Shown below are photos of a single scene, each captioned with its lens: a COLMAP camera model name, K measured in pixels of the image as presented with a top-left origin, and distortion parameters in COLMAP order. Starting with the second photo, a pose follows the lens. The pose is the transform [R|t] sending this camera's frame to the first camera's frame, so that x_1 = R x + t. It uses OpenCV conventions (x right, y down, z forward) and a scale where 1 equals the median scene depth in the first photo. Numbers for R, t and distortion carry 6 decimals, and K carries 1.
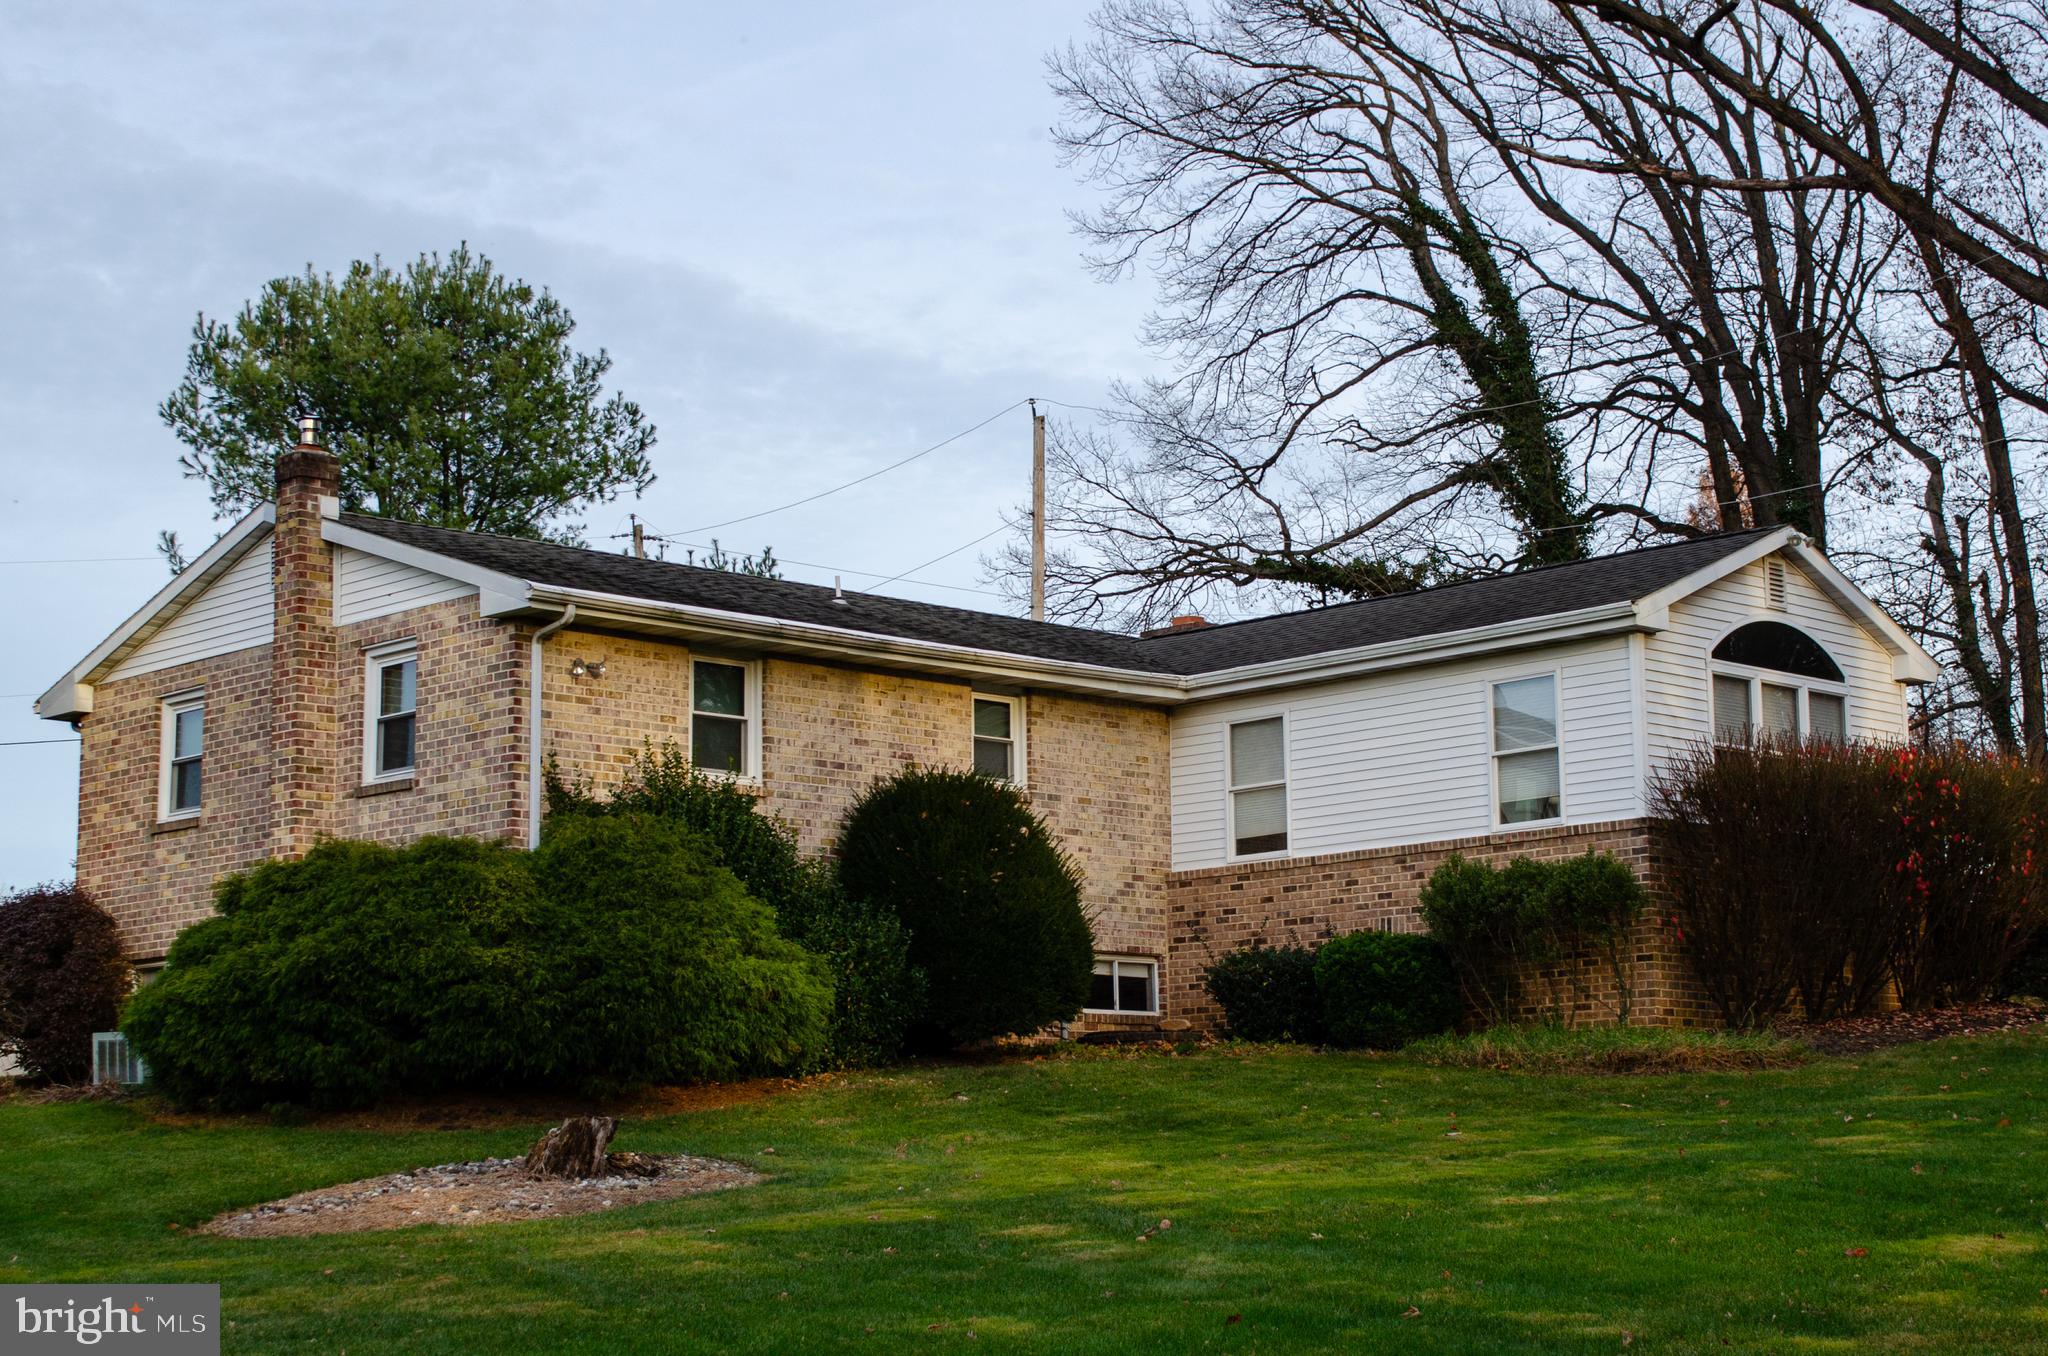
lens RADIAL K [[3541.5, 0, 1024.0], [0, 3541.5, 678.0], [0, 0, 1]] dist [-0.073920, -0.071094]
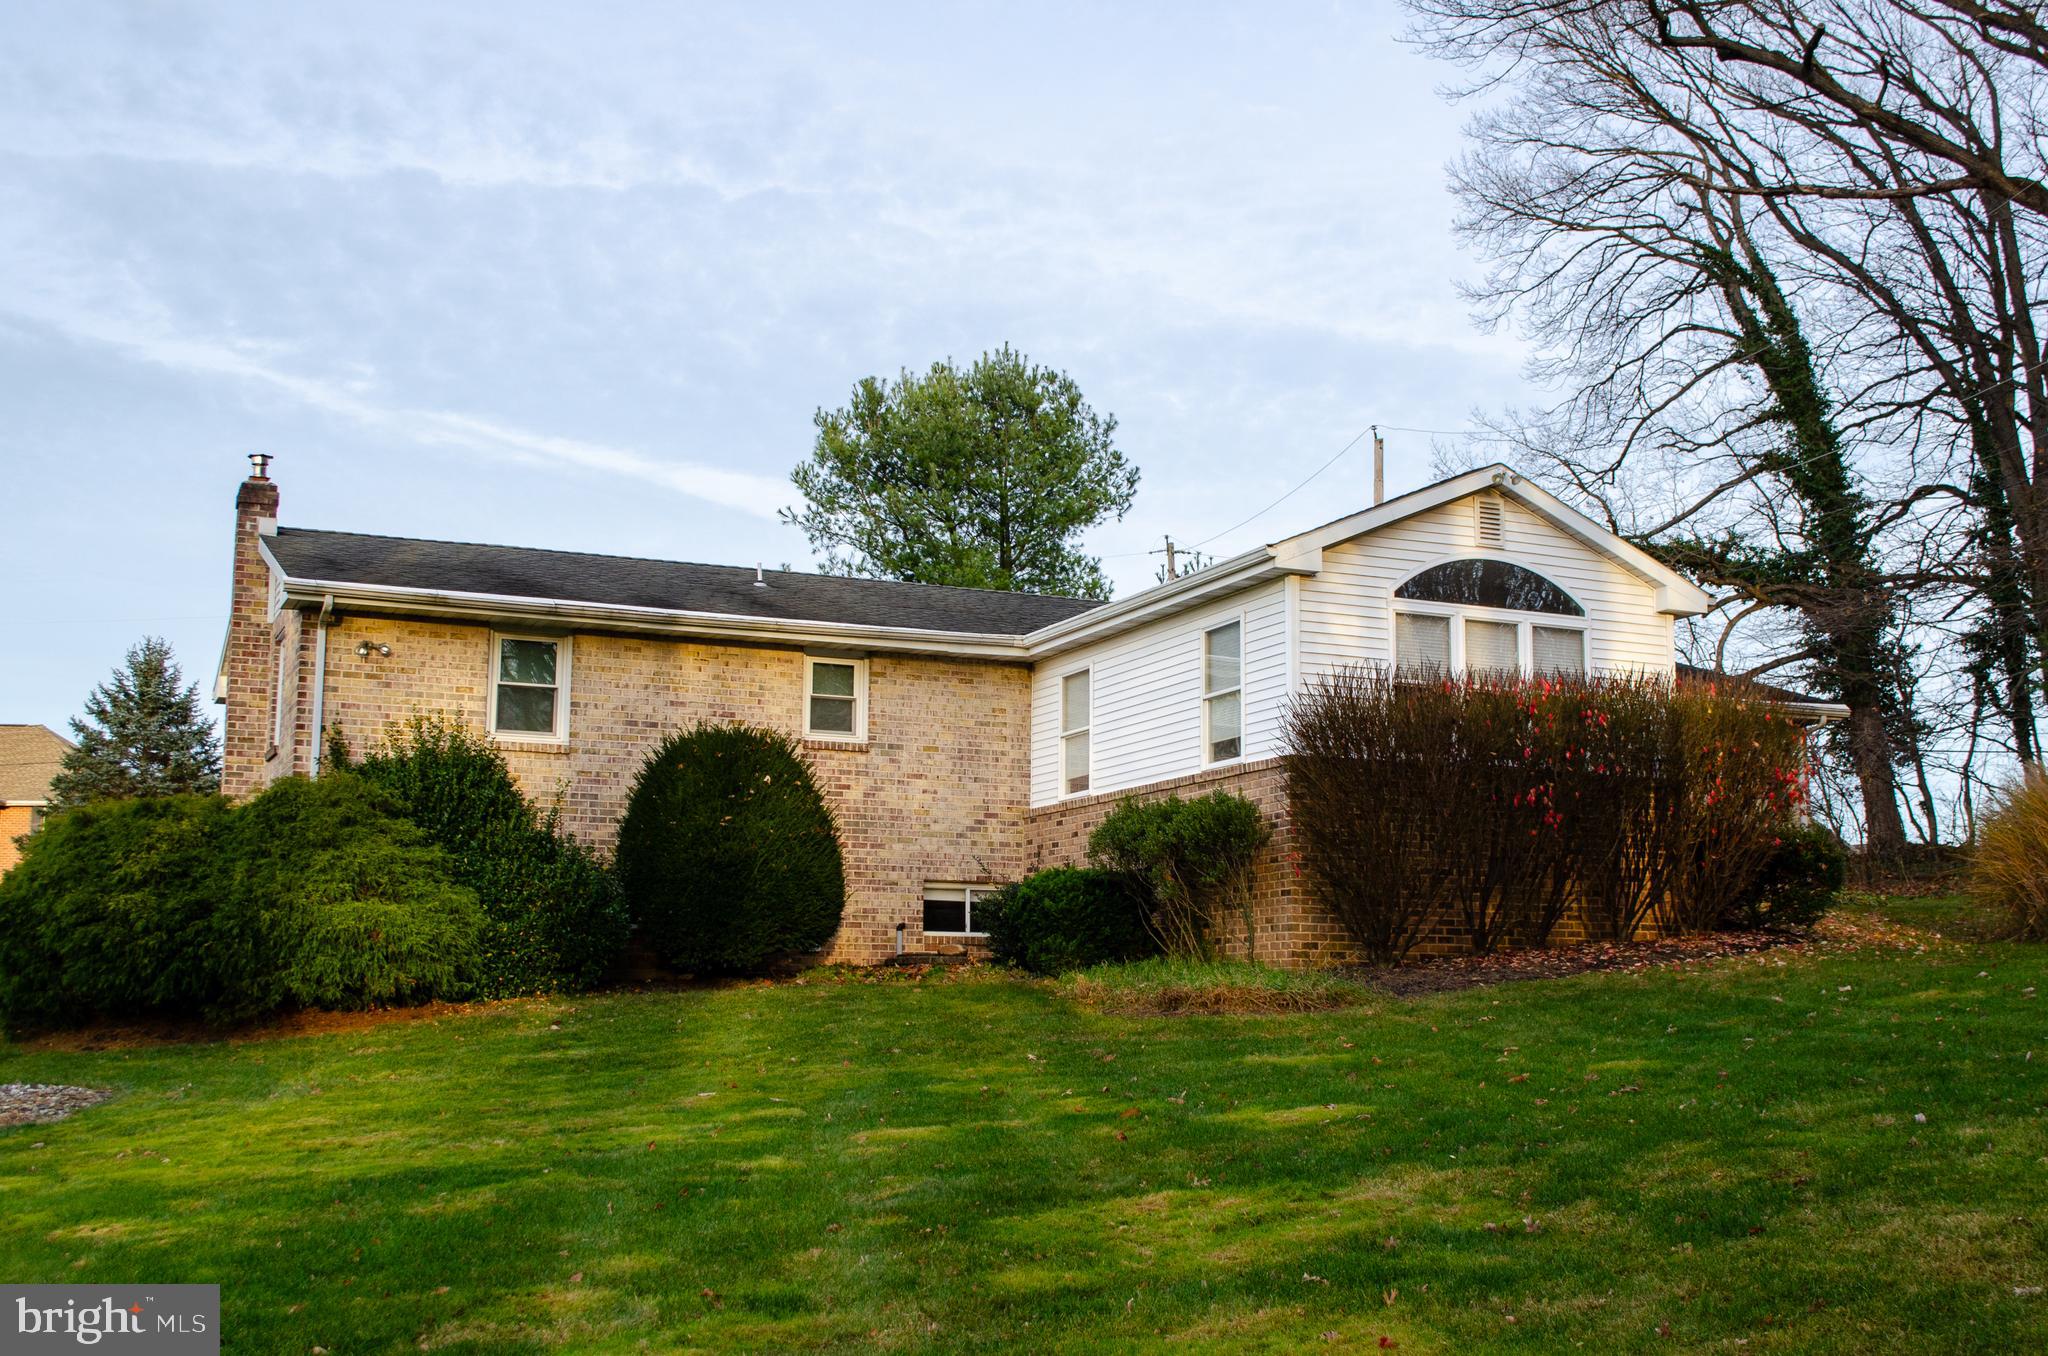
lens RADIAL K [[2329.9, 0, 1024.0], [0, 2329.9, 678.0], [0, 0, 1]] dist [-0.063842, 0.010955]
pose [[0.940118, -0.033746, -0.339174, 0.301939], [0.036087, 0.999348, 0.000597, 0.012679], [0.338933, -0.012801, 0.940724, 0.308181]]
